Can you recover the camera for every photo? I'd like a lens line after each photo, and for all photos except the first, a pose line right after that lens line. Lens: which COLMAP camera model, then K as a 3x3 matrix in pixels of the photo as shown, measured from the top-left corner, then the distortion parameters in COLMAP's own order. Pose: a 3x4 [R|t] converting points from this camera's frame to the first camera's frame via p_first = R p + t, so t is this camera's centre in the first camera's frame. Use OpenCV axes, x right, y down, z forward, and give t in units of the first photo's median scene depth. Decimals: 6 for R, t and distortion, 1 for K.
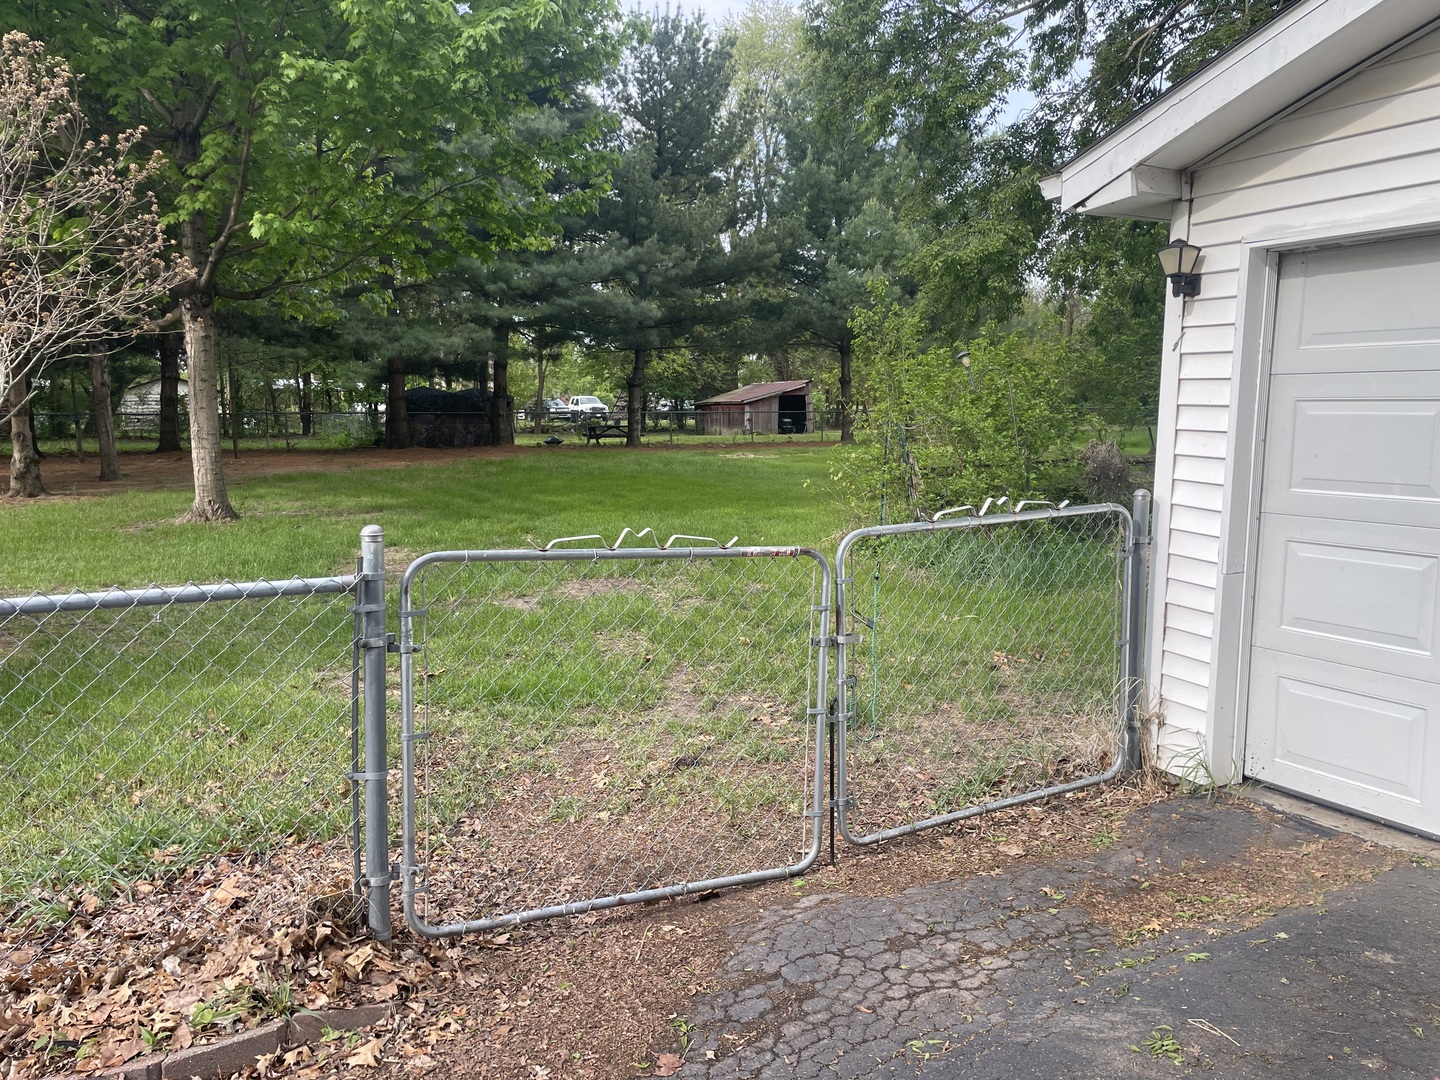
lens RADIAL K [[1085.1, 0, 720.0], [0, 1085.1, 540.0], [0, 0, 1]] dist [0.074918, -0.102227]
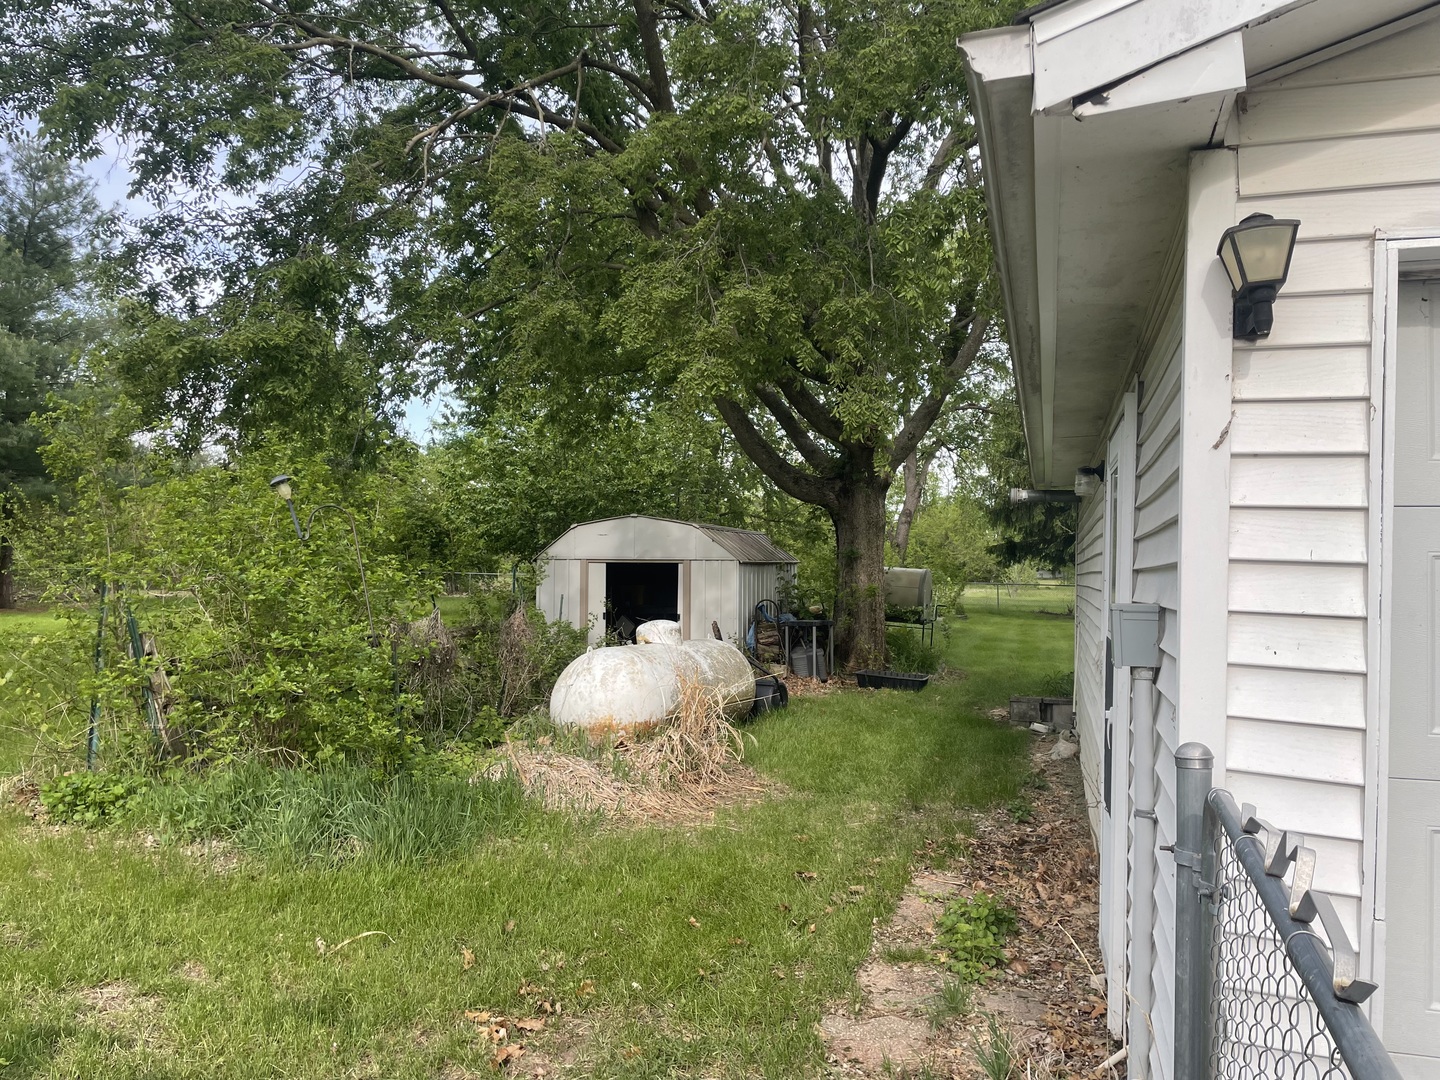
lens RADIAL K [[1085.1, 0, 720.0], [0, 1085.1, 540.0], [0, 0, 1]] dist [0.074918, -0.102227]
pose [[0.719763, 0.036704, 0.693249, -0.079053], [0.068339, 0.990005, -0.123369, -0.094788], [-0.690848, 0.136172, 0.710061, 0.877469]]
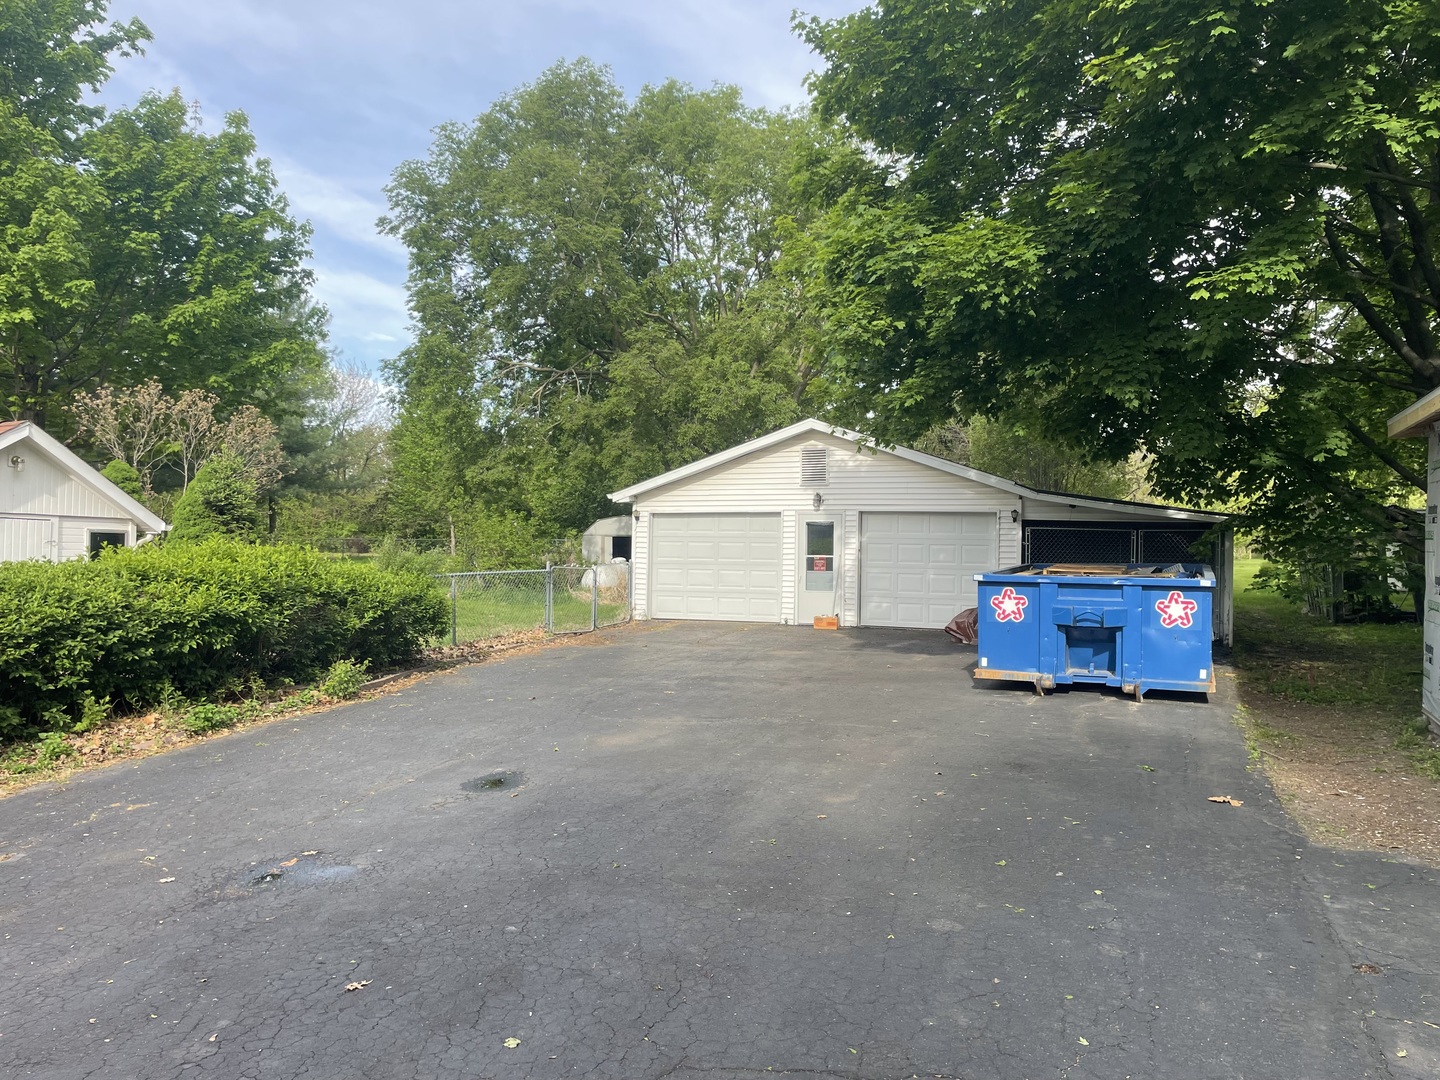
lens RADIAL K [[1062.5, 0, 720.0], [0, 1062.5, 540.0], [0, 0, 1]] dist [0.073959, -0.093539]
pose [[0.758940, 0.007249, 0.651120, -2.557177], [0.070335, 0.993175, -0.093039, 0.359374], [-0.647351, 0.116407, 0.753250, -3.017614]]
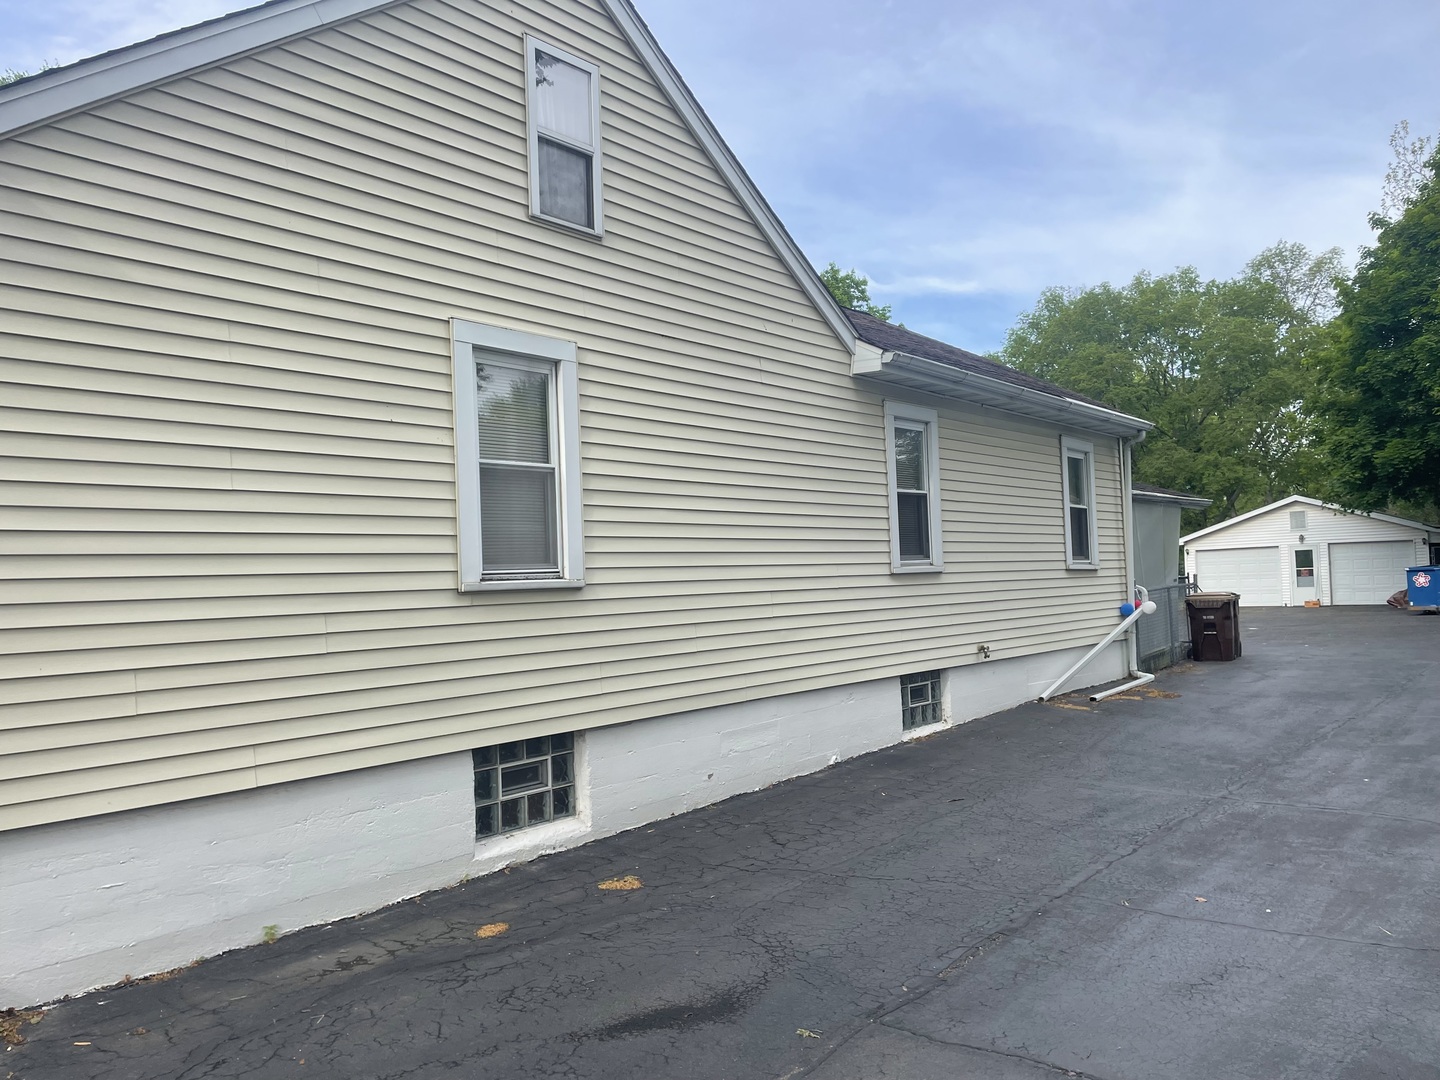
lens RADIAL K [[1062.5, 0, 720.0], [0, 1062.5, 540.0], [0, 0, 1]] dist [0.073959, -0.093539]
pose [[0.924053, -0.016004, 0.381929, -6.992122], [0.082130, 0.984102, -0.157472, 0.793380], [-0.373337, 0.176880, 0.910677, -6.066204]]
